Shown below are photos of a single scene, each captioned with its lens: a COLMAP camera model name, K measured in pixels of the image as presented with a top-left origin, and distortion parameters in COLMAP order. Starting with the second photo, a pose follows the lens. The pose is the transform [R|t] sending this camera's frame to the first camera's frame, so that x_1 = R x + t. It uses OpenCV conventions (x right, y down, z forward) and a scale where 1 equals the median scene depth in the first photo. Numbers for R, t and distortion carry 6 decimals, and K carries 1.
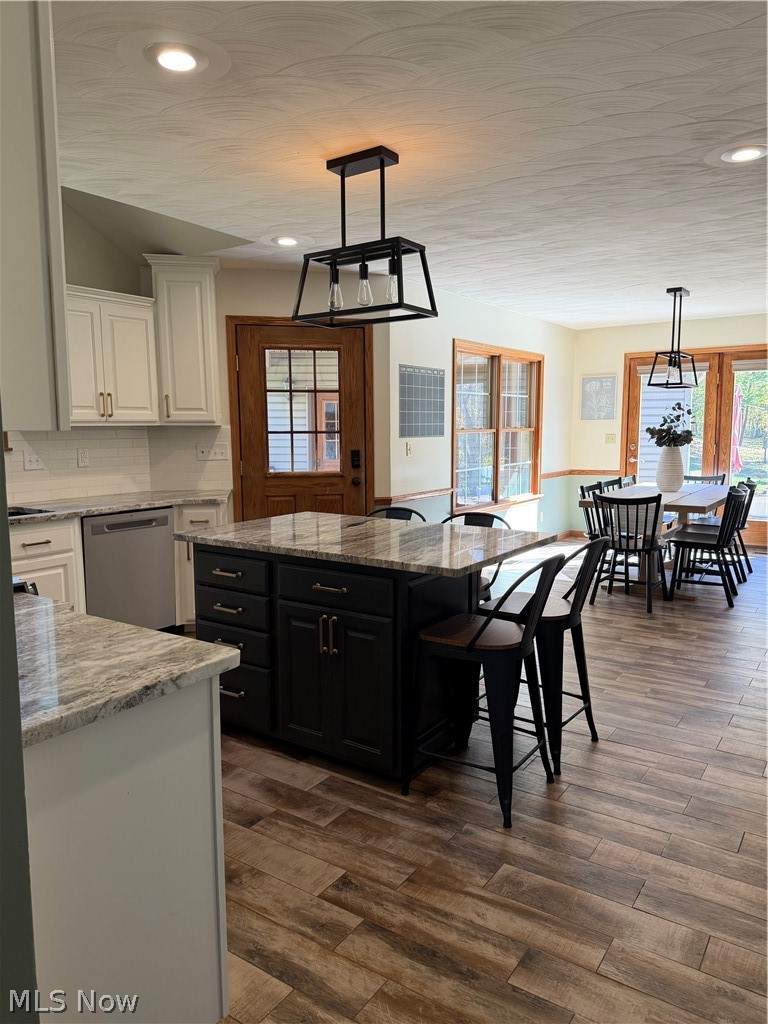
lens RADIAL K [[715.8, 0, 384.4], [0, 715.8, 514.8], [0, 0, 1]] dist [0.079862, -0.121688]
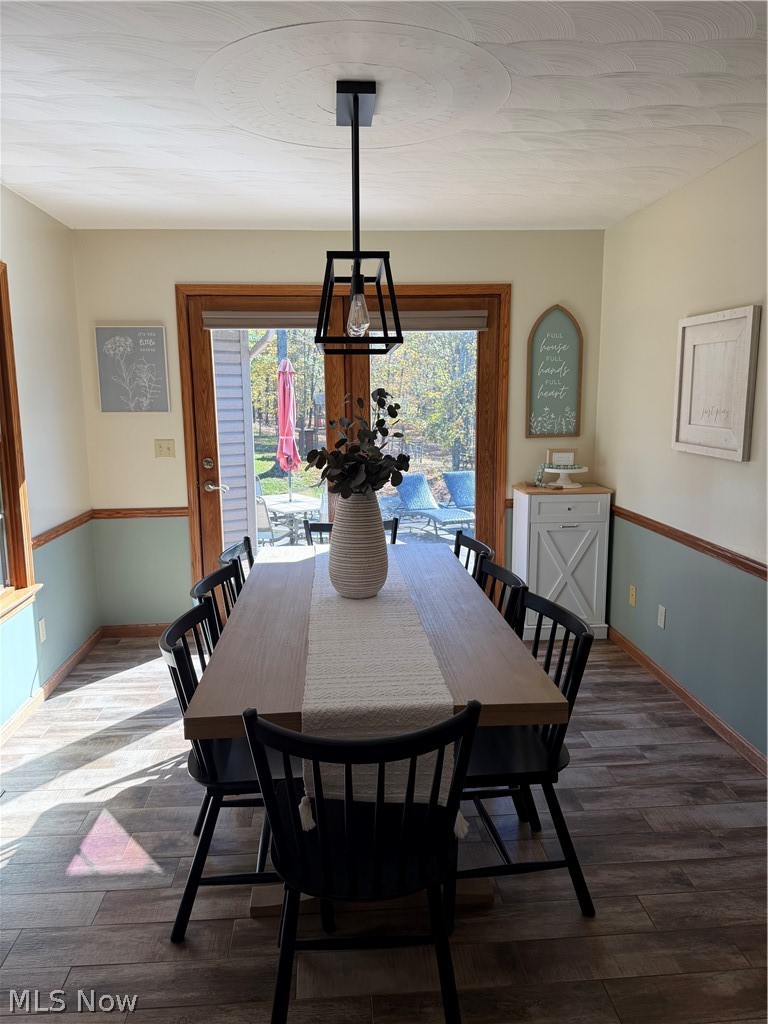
lens RADIAL K [[715.8, 0, 382.5], [0, 715.8, 510.3], [0, 0, 1]] dist [0.079862, -0.121688]
pose [[0.796139, -0.100808, 0.596658, 0.121743], [0.070135, 0.994753, 0.074485, -0.088575], [-0.601036, -0.017454, 0.799031, 0.483838]]
